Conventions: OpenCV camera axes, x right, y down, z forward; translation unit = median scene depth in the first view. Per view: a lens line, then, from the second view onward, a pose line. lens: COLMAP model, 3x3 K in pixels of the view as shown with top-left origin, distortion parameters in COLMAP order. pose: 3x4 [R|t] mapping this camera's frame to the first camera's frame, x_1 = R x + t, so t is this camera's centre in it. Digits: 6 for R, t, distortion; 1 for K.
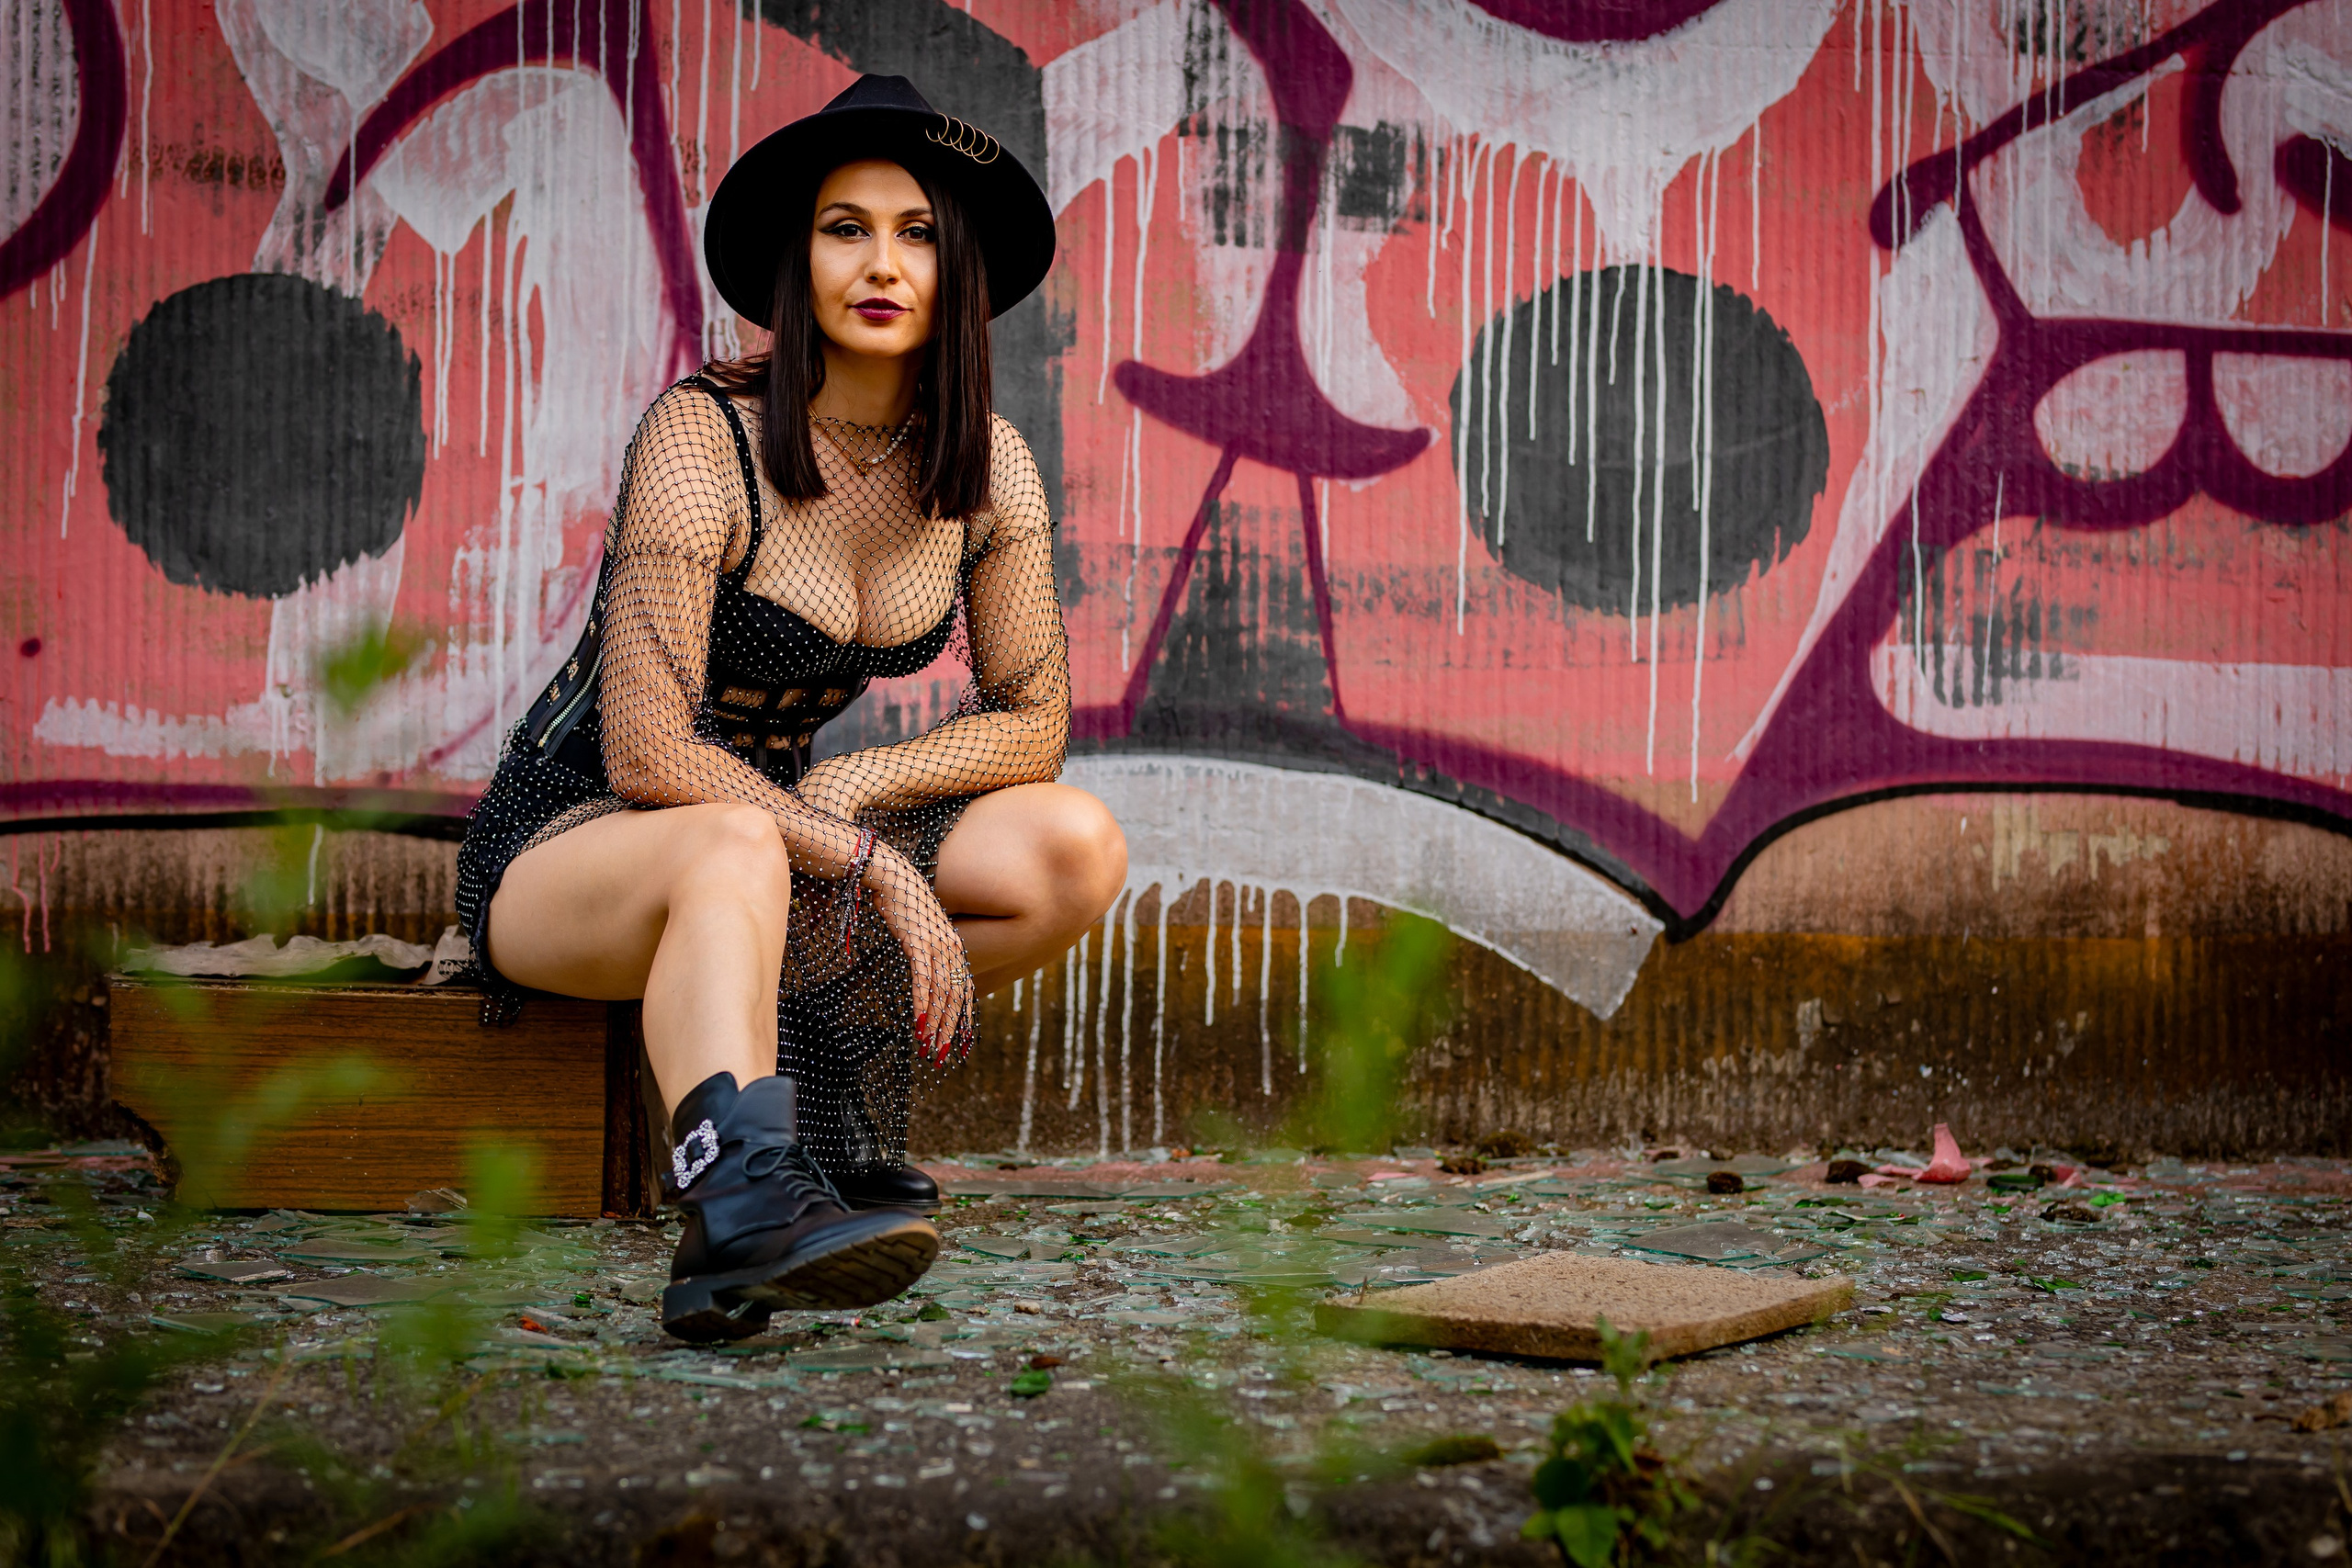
lens RADIAL K [[5457.3, 0, 1176.0], [0, 5457.3, 784.0], [0, 0, 1]] dist [0.004712, 0.291845]
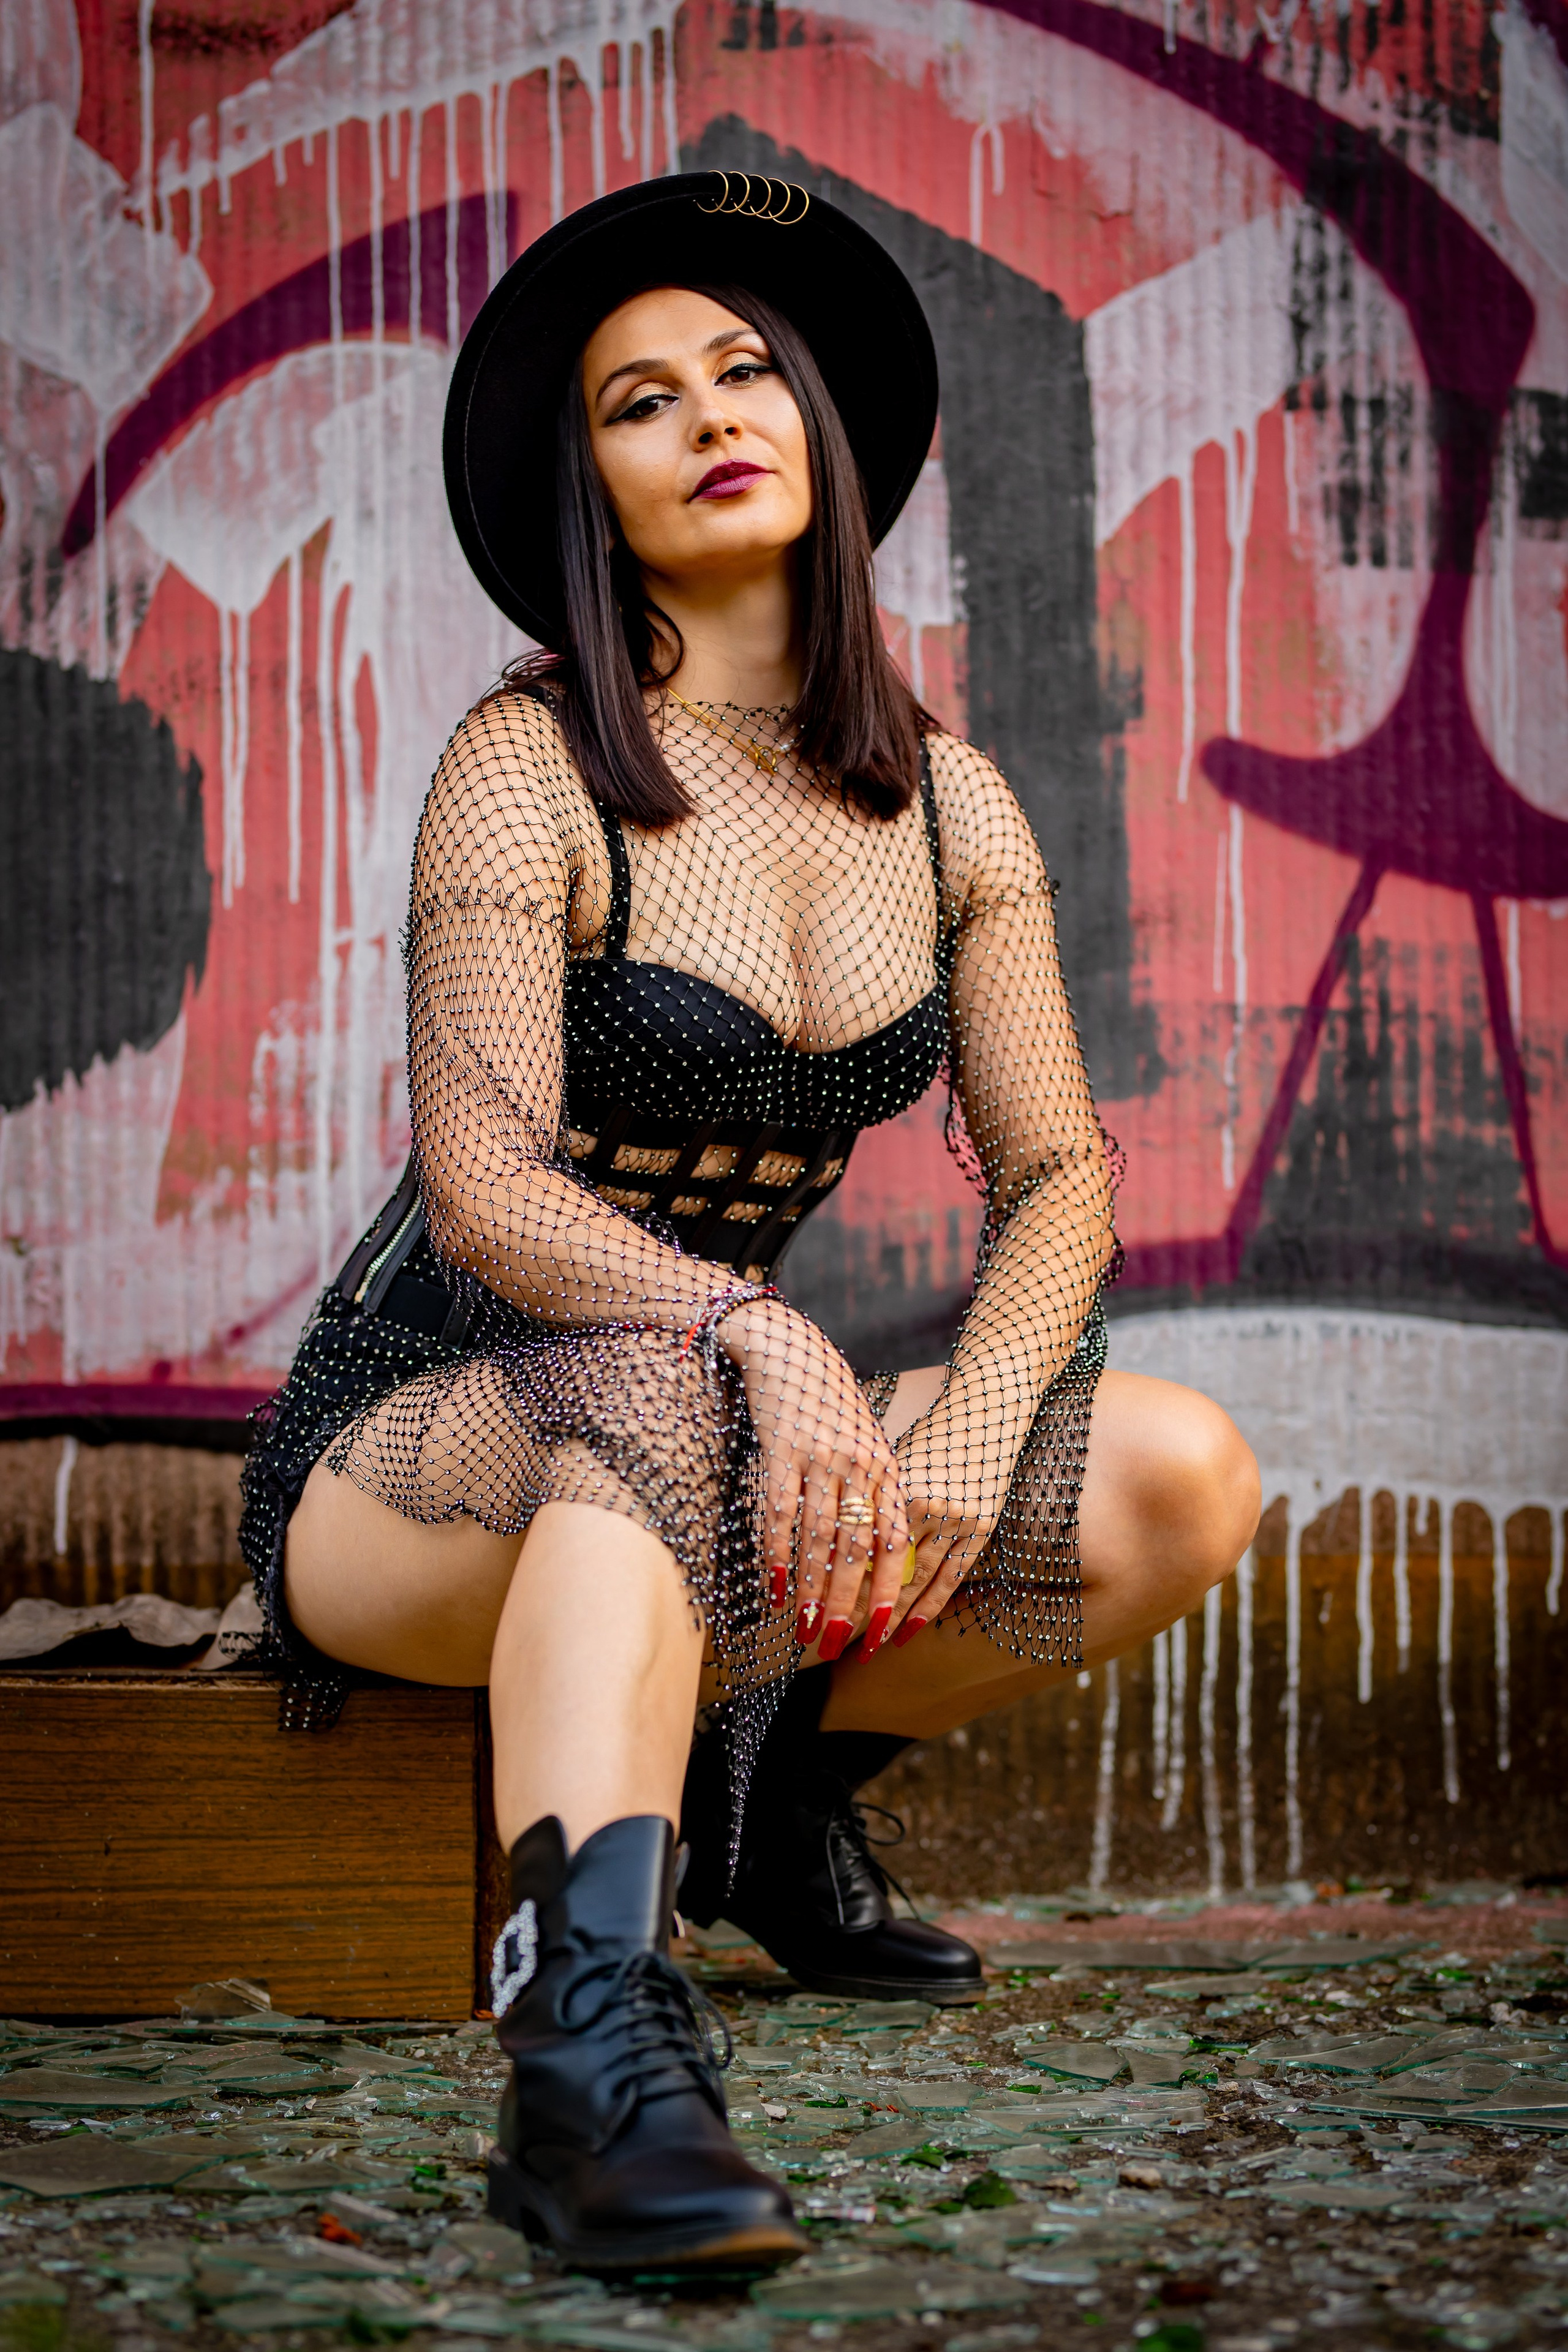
lens RADIAL K [[5457.8, 0, 784.0], [0, 5457.8, 1176.0], [0, 0, 1]] dist [0.004712, 0.291845]
pose [[0.997373, -0.027072, -0.067189, -0.018964], [0.023974, 0.998631, -0.046489, 0.008568], [0.068356, 0.044756, 0.996657, 0.311596]]
